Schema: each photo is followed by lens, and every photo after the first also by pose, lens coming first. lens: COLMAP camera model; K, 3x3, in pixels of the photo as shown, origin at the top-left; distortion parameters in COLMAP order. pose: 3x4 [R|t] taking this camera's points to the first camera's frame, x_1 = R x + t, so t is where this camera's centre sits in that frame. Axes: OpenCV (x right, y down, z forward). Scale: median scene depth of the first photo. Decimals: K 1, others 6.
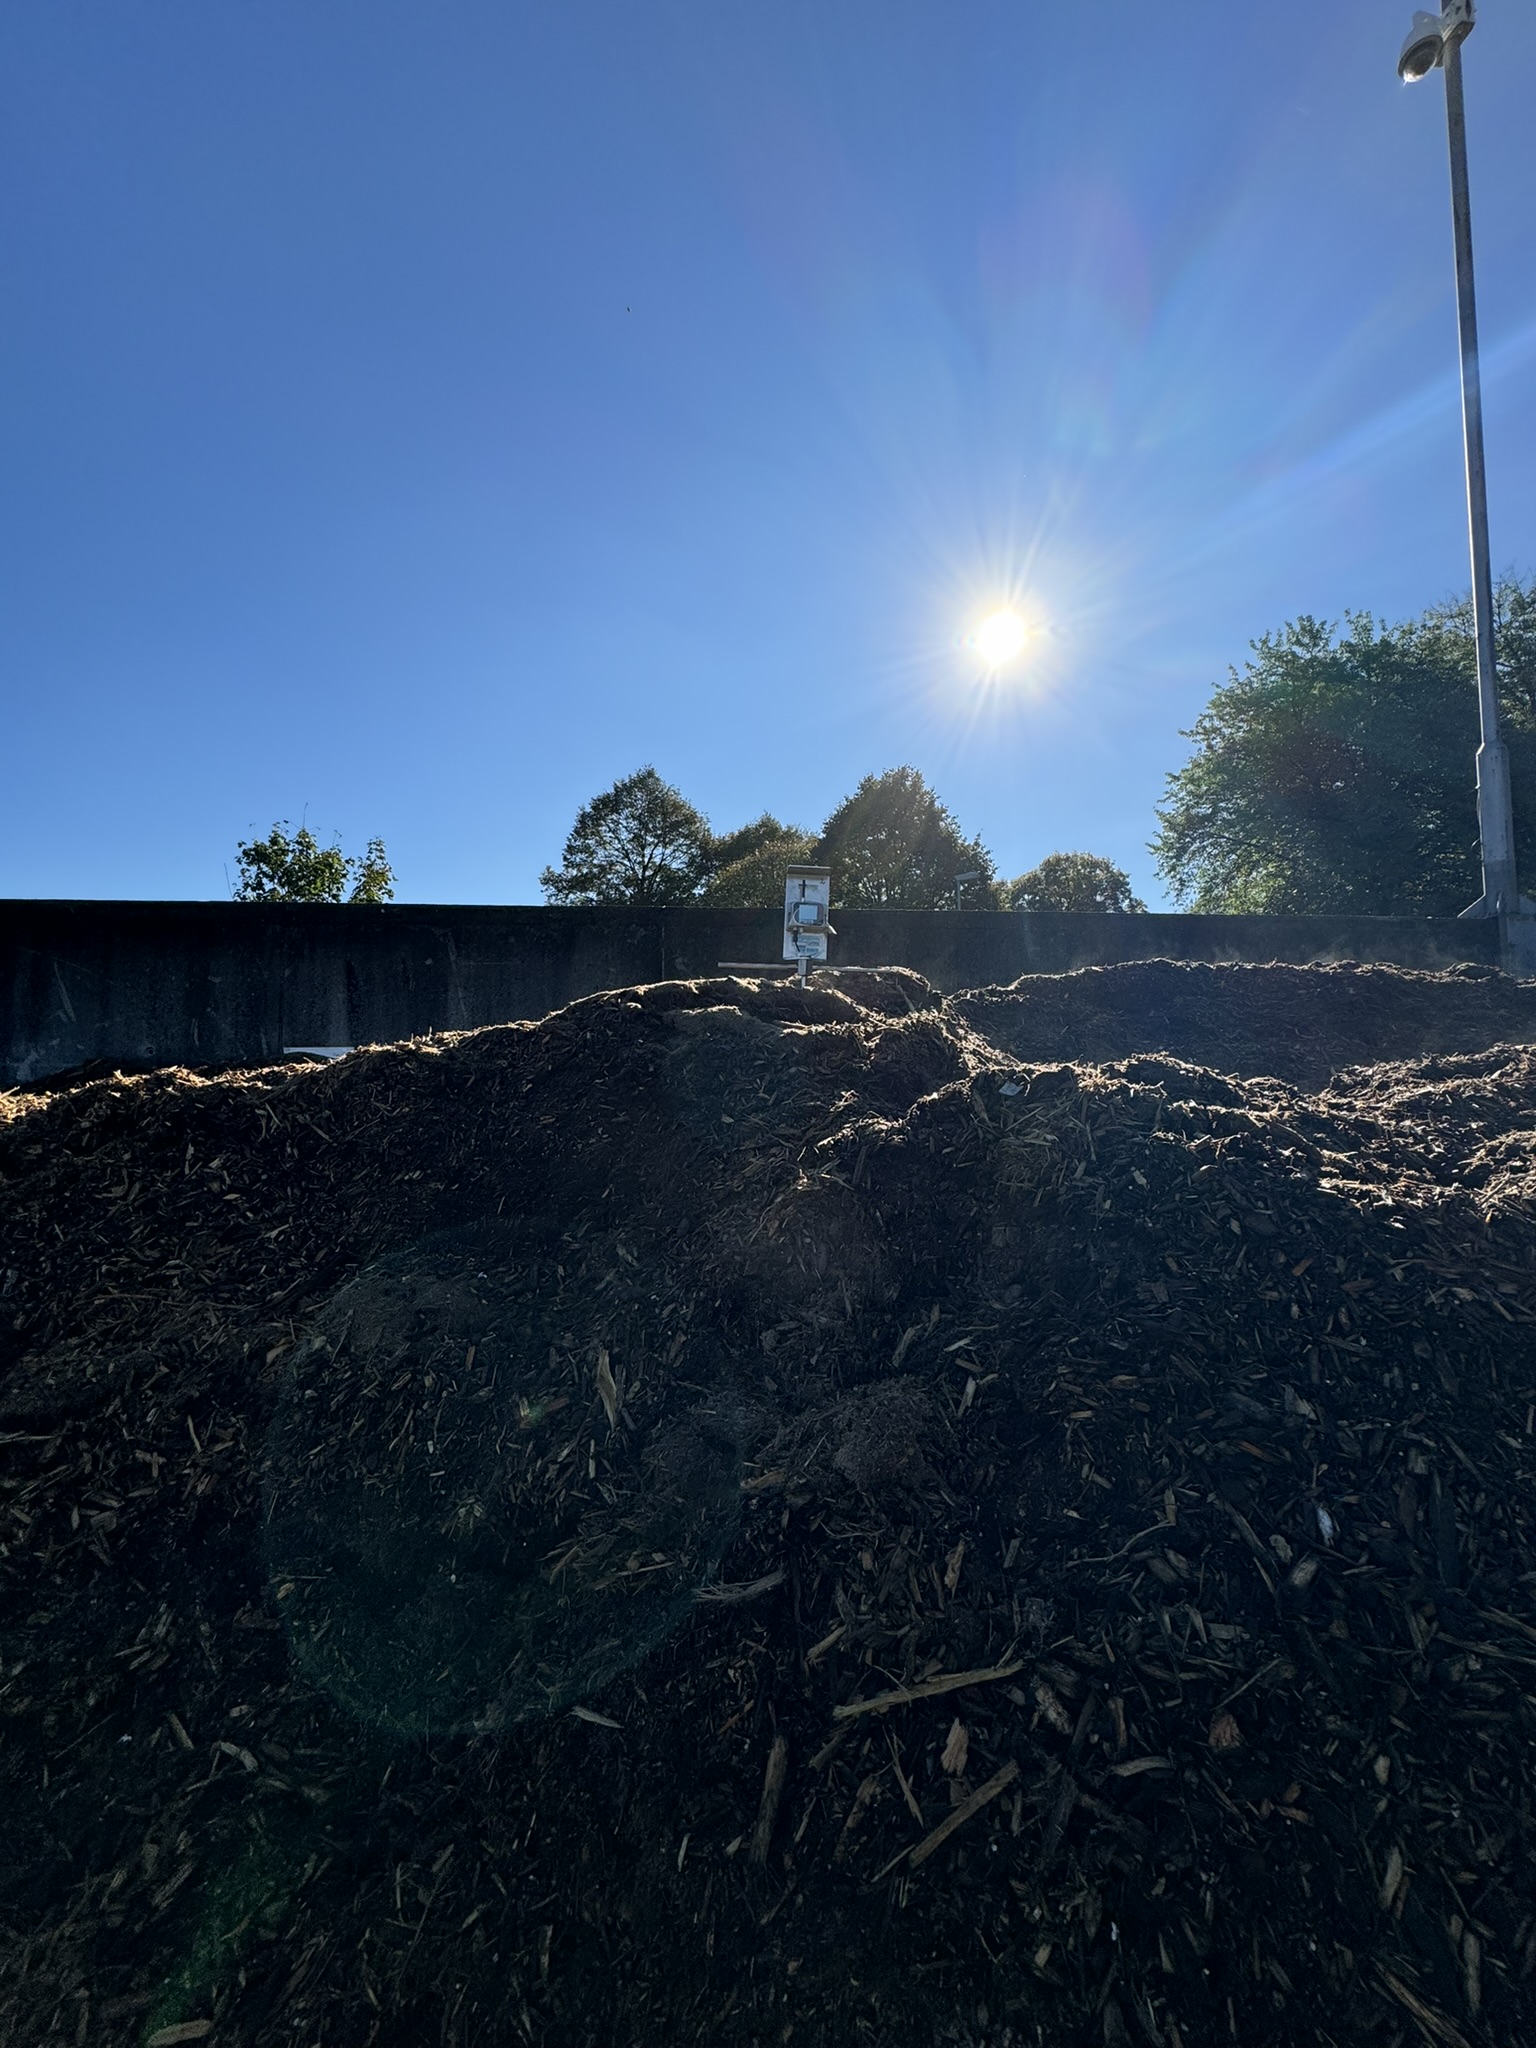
lens RADIAL K [[809.1, 0, 768.0], [0, 809.1, 1024.0], [0, 0, 1]] dist [0.000444, 0.000006]
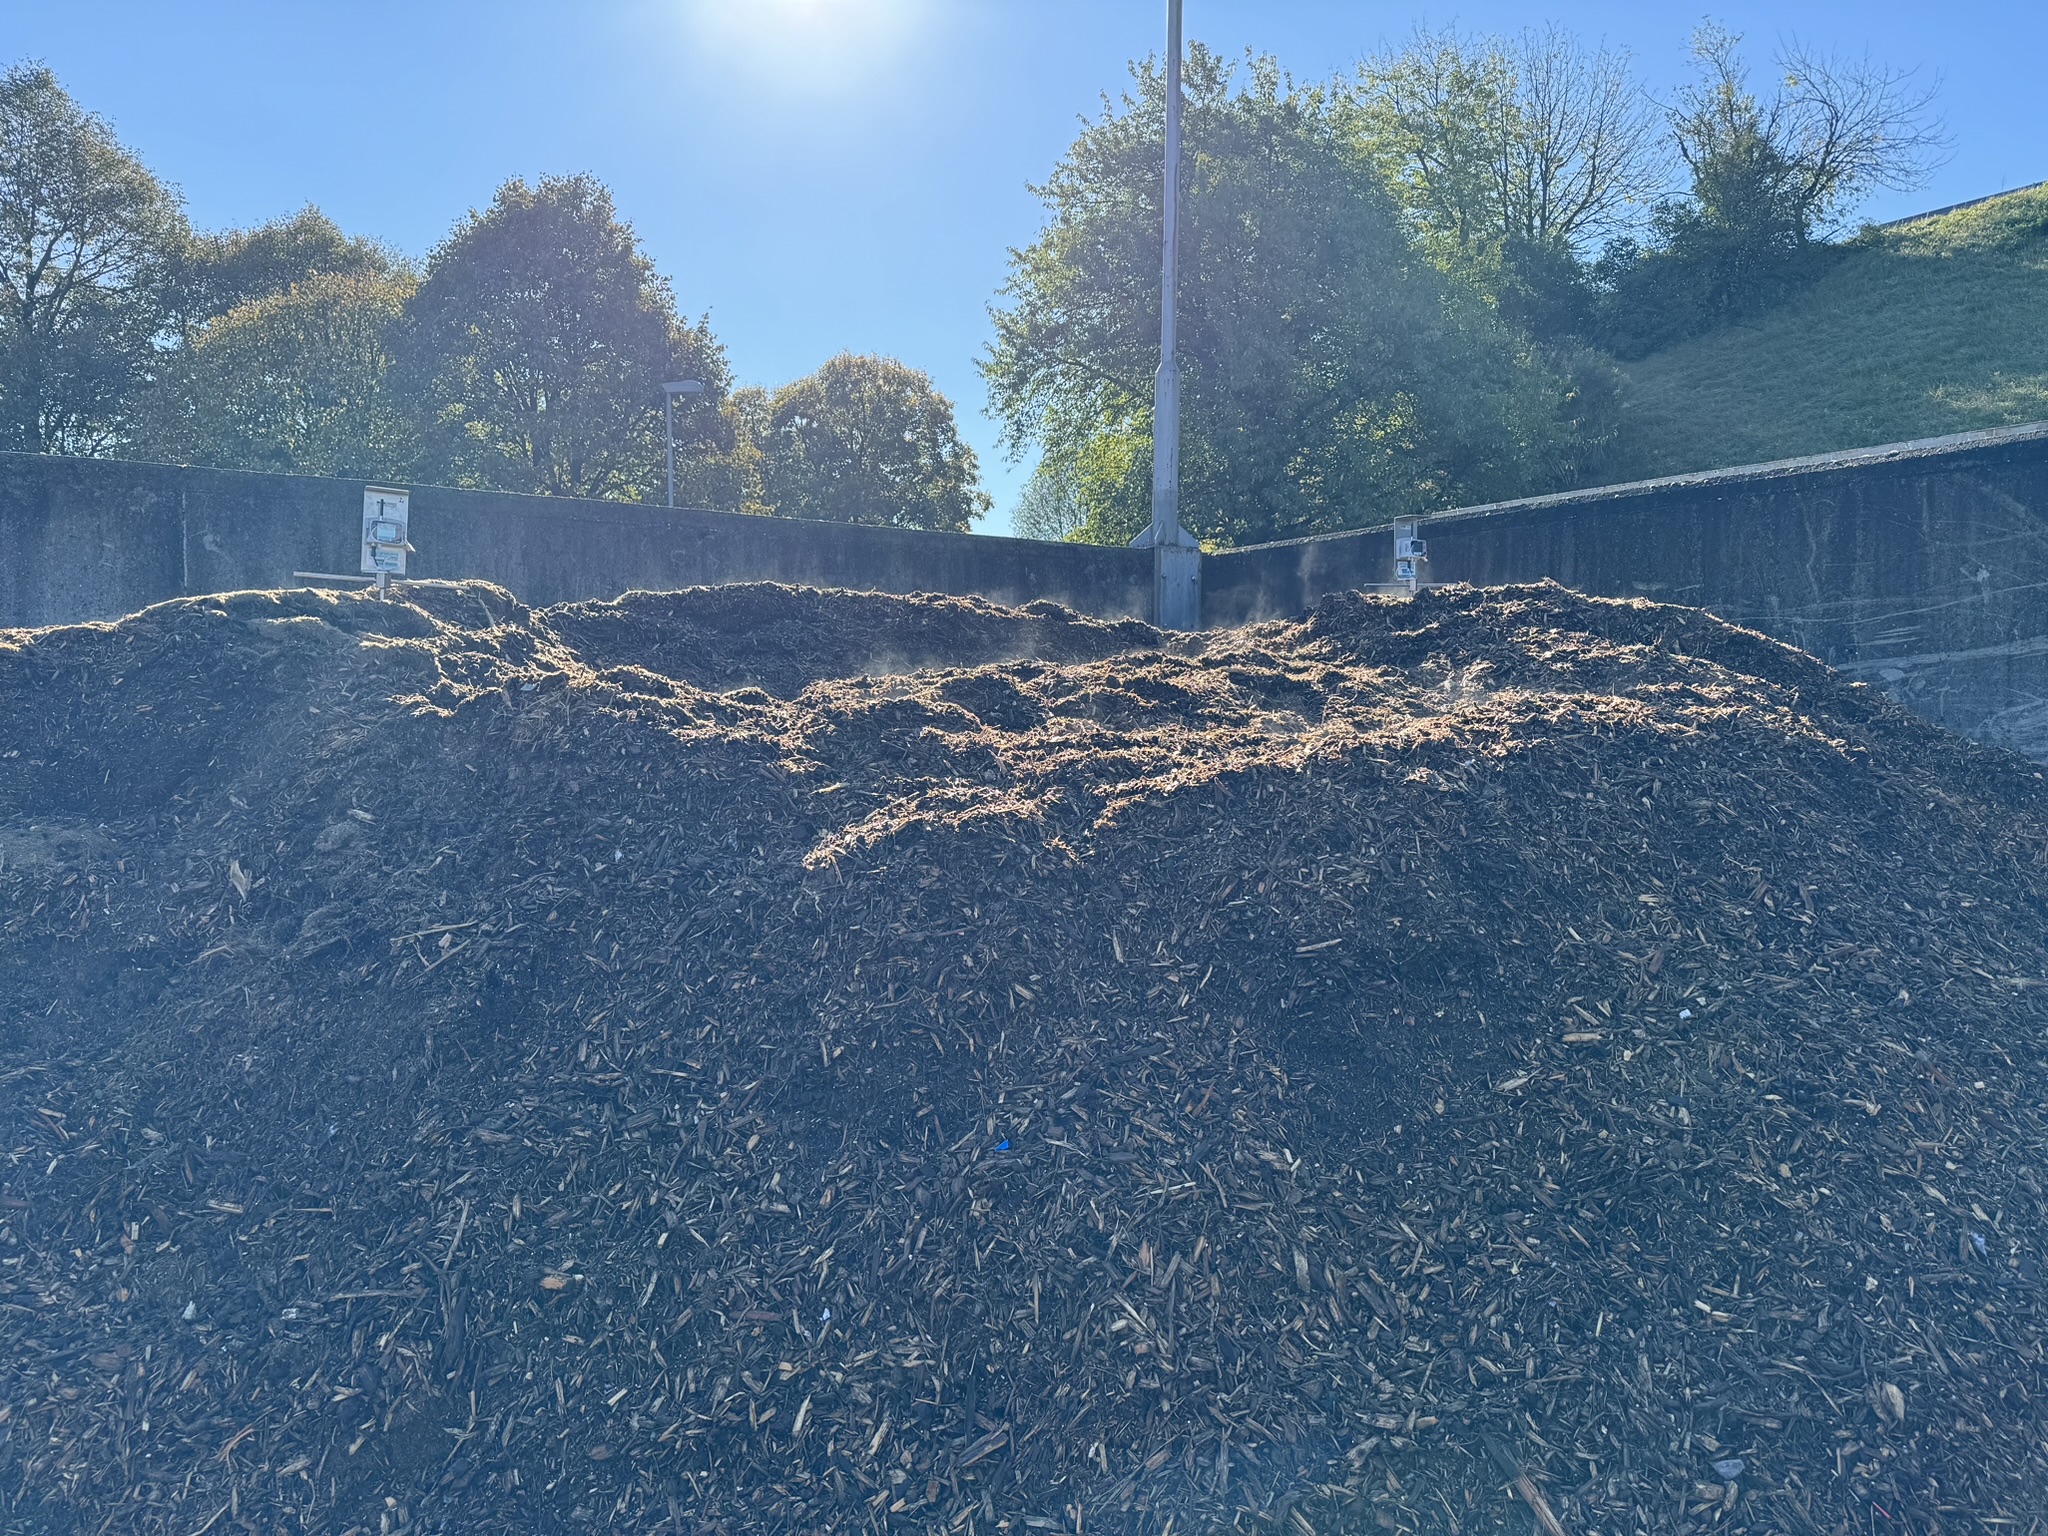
lens RADIAL K [[1502.6, 0, 1023.6], [0, 1502.6, 787.6], [0, 0, 1]] dist [0.036038, -0.042052]
pose [[0.904723, -0.003853, 0.425983, -0.040653], [-0.040979, 0.994535, 0.096028, -0.023902], [-0.424025, -0.104335, 0.899621, -1.186929]]
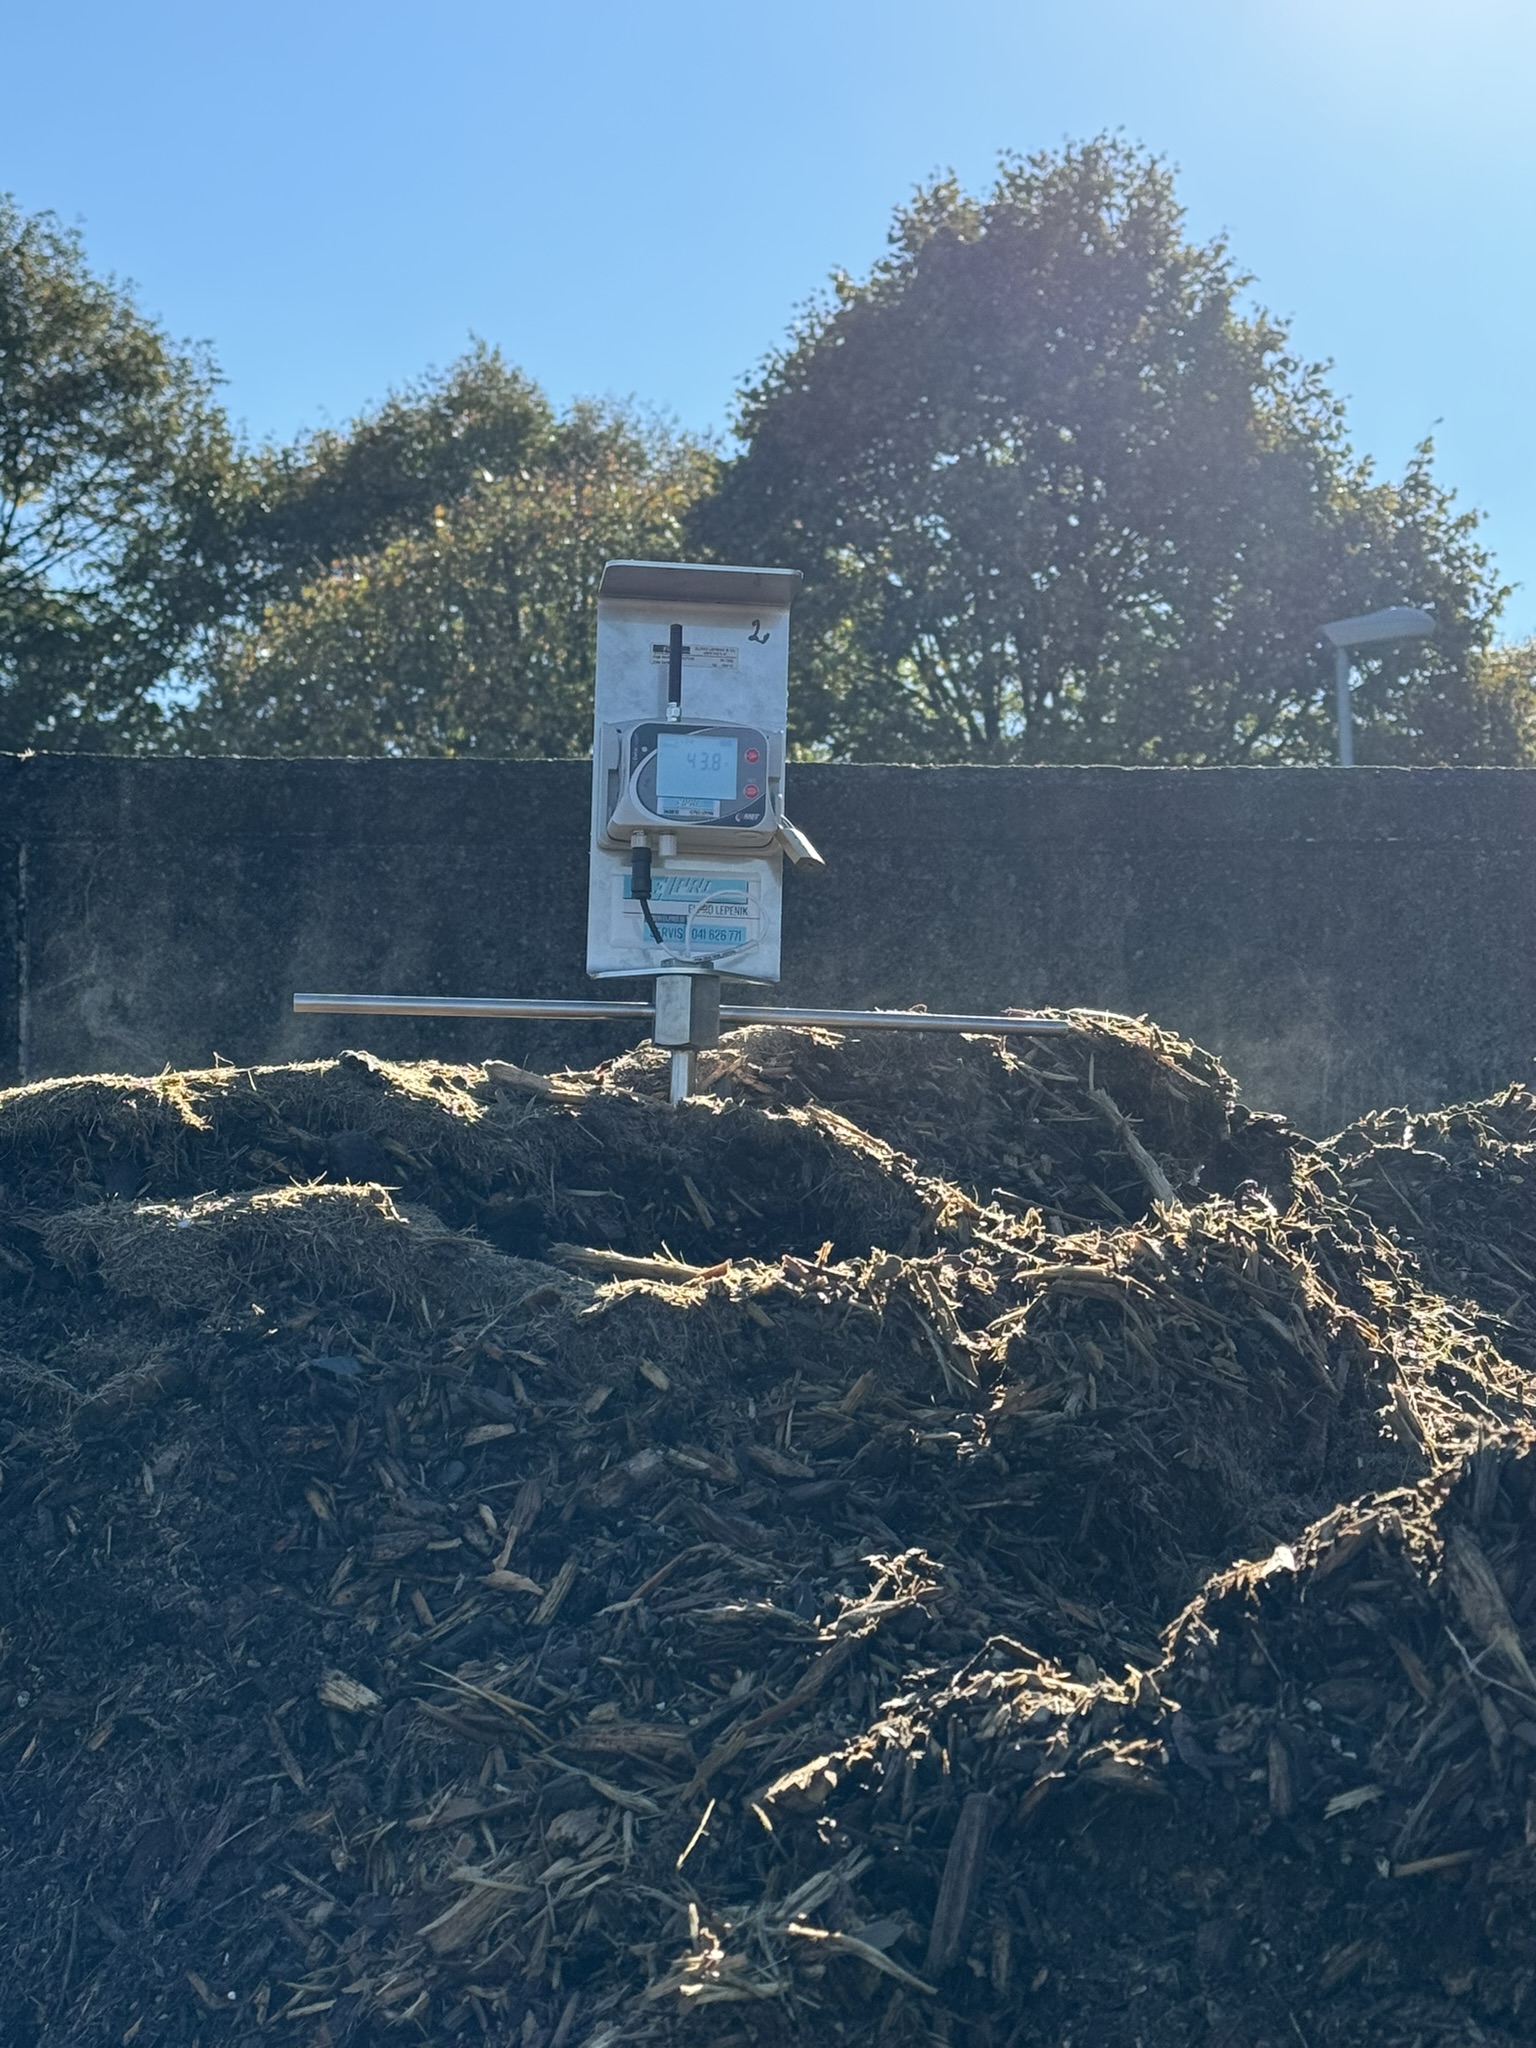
lens RADIAL K [[3676.4, 0, 768.0], [0, 3676.4, 1024.0], [0, 0, 1]] dist [0.146326, 0.018238]
pose [[0.997168, -0.007161, 0.074865, -0.007719], [0.012712, 0.997182, -0.073934, 0.008898], [-0.074124, 0.074677, 0.994449, -0.014081]]
